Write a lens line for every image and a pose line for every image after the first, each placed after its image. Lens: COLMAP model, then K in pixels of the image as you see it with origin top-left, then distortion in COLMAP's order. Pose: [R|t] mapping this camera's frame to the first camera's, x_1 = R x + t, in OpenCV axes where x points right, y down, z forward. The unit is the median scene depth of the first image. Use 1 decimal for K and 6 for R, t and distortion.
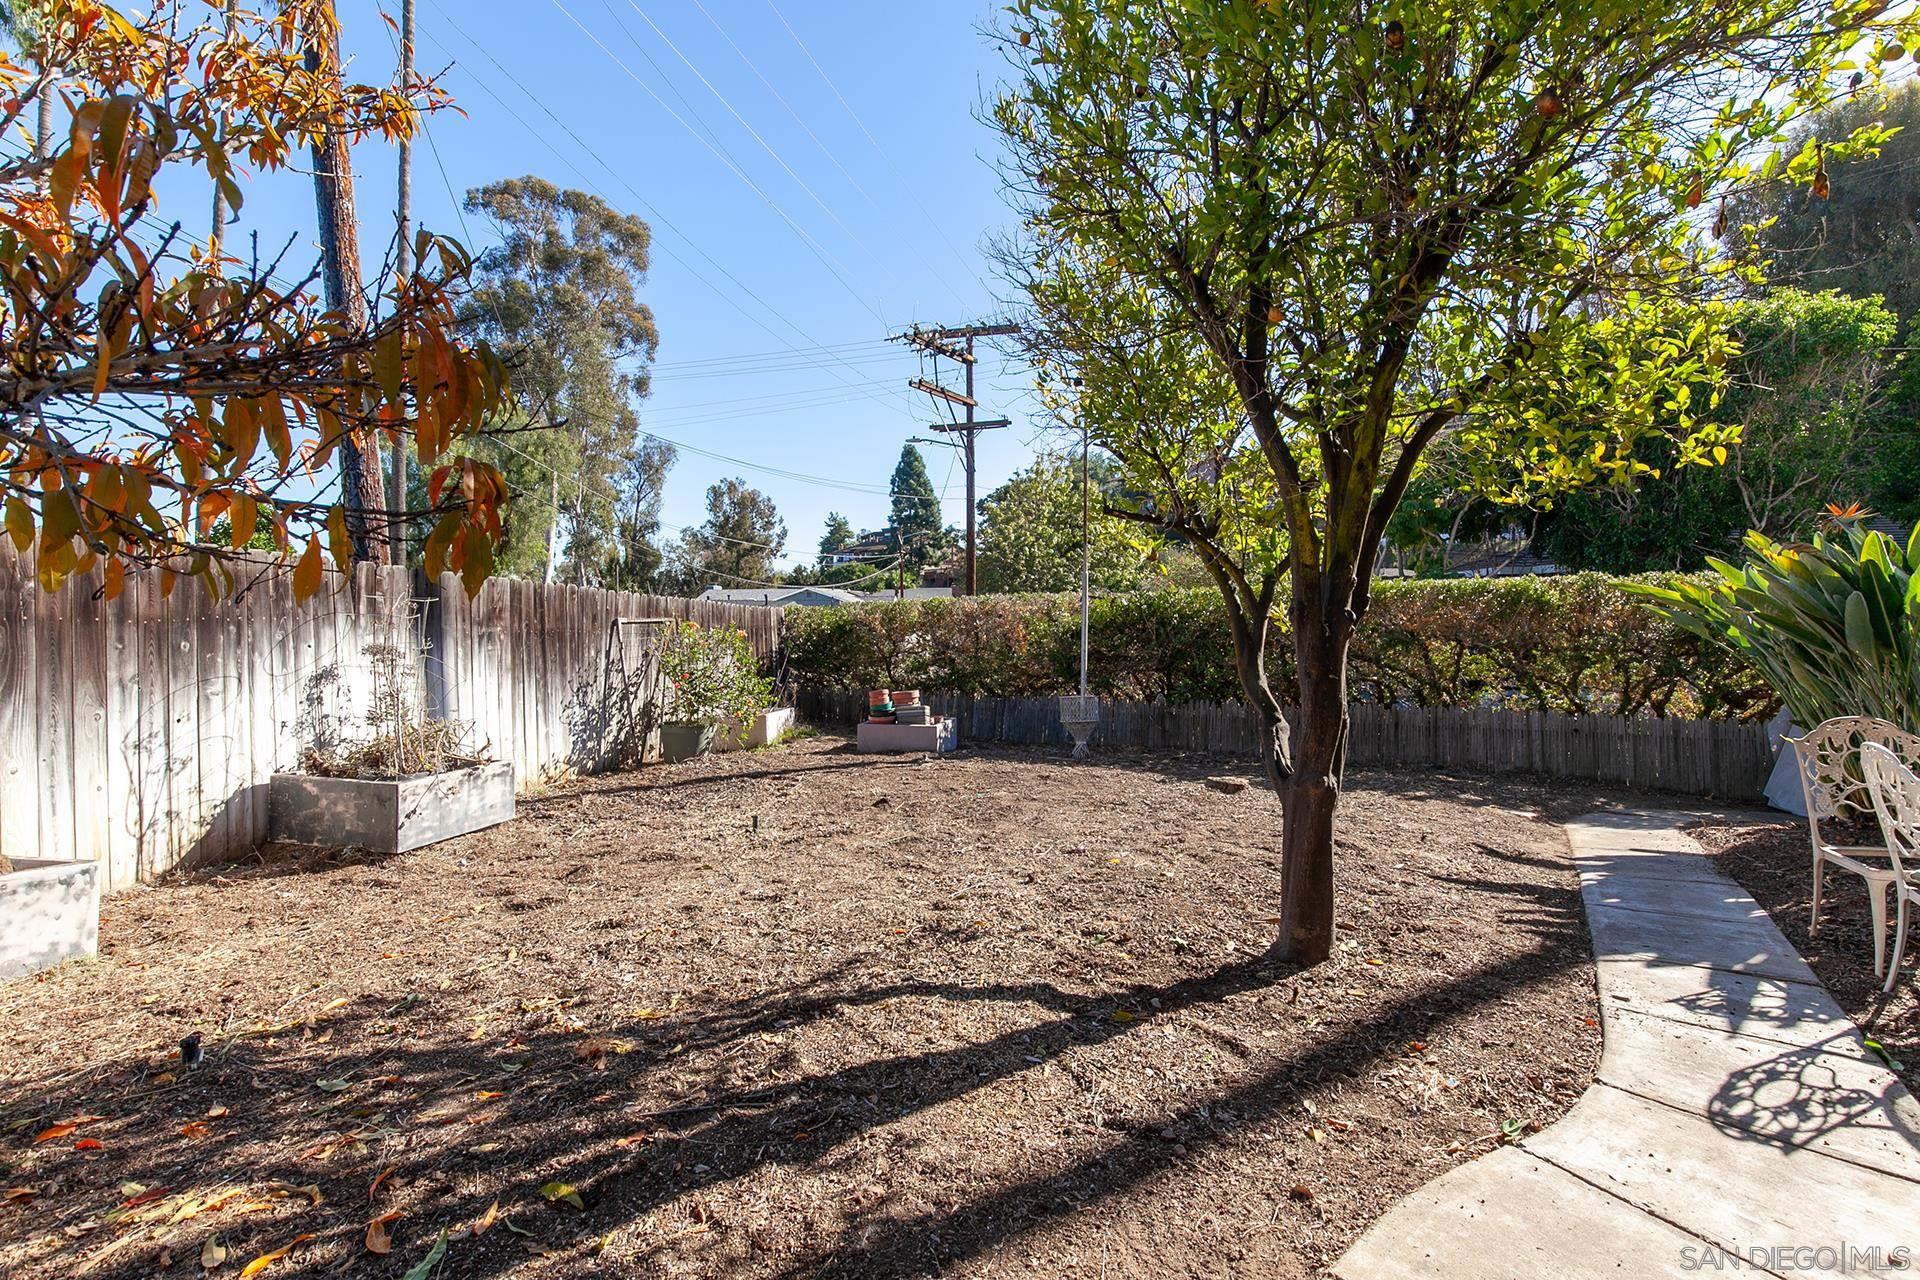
lens RADIAL K [[877.9, 0, 954.7], [0, 877.9, 630.5], [0, 0, 1]] dist [0.003436, 0.000135]
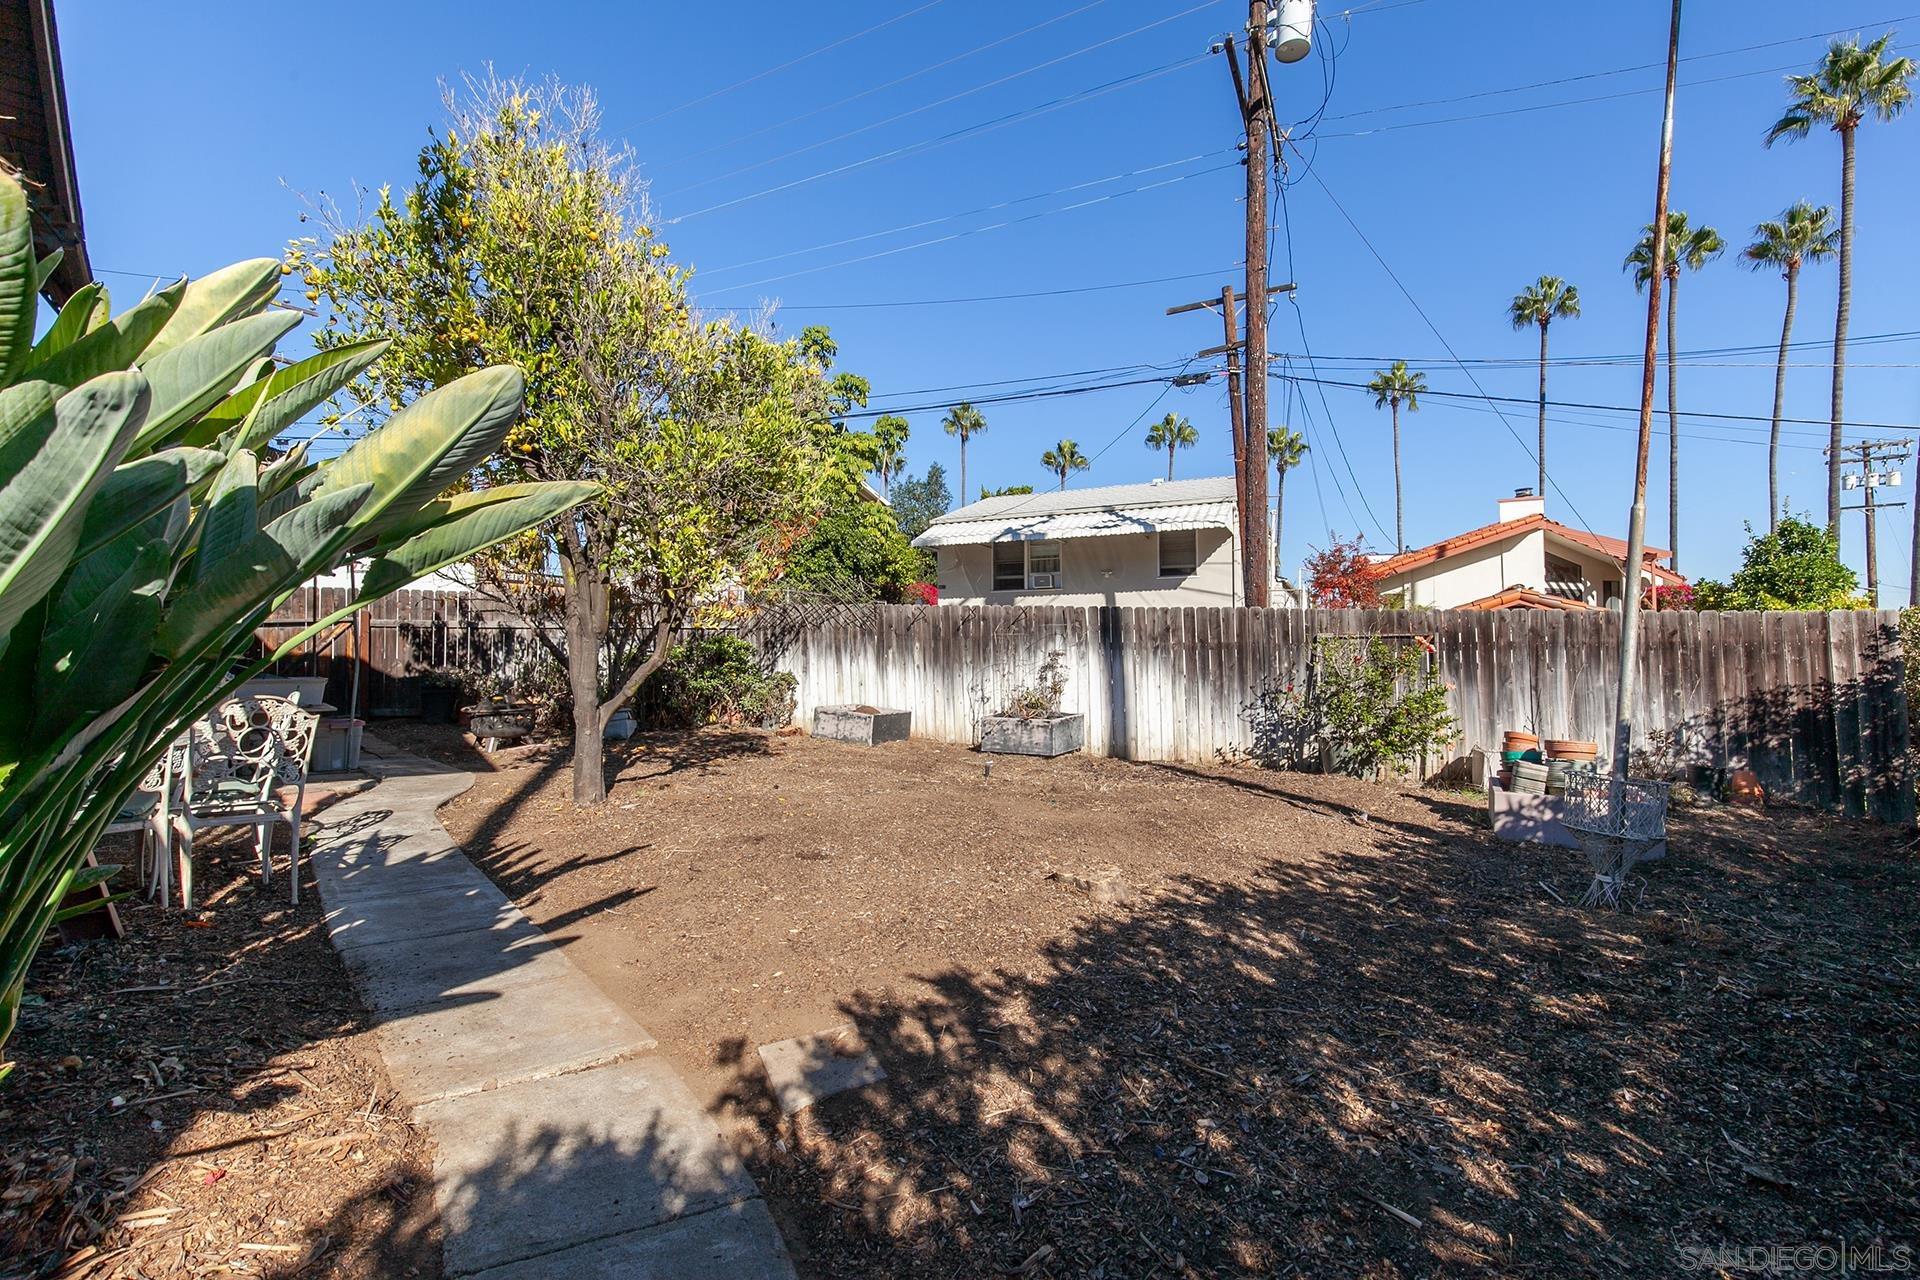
lens RADIAL K [[877.9, 0, 968.5], [0, 877.9, 642.2], [0, 0, 1]] dist [0.003436, 0.000135]
pose [[-0.287687, -0.013149, -0.957634, 1.195446], [-0.011288, 0.999883, -0.010338, 0.020183], [0.957658, 0.007836, -0.287802, 1.411509]]
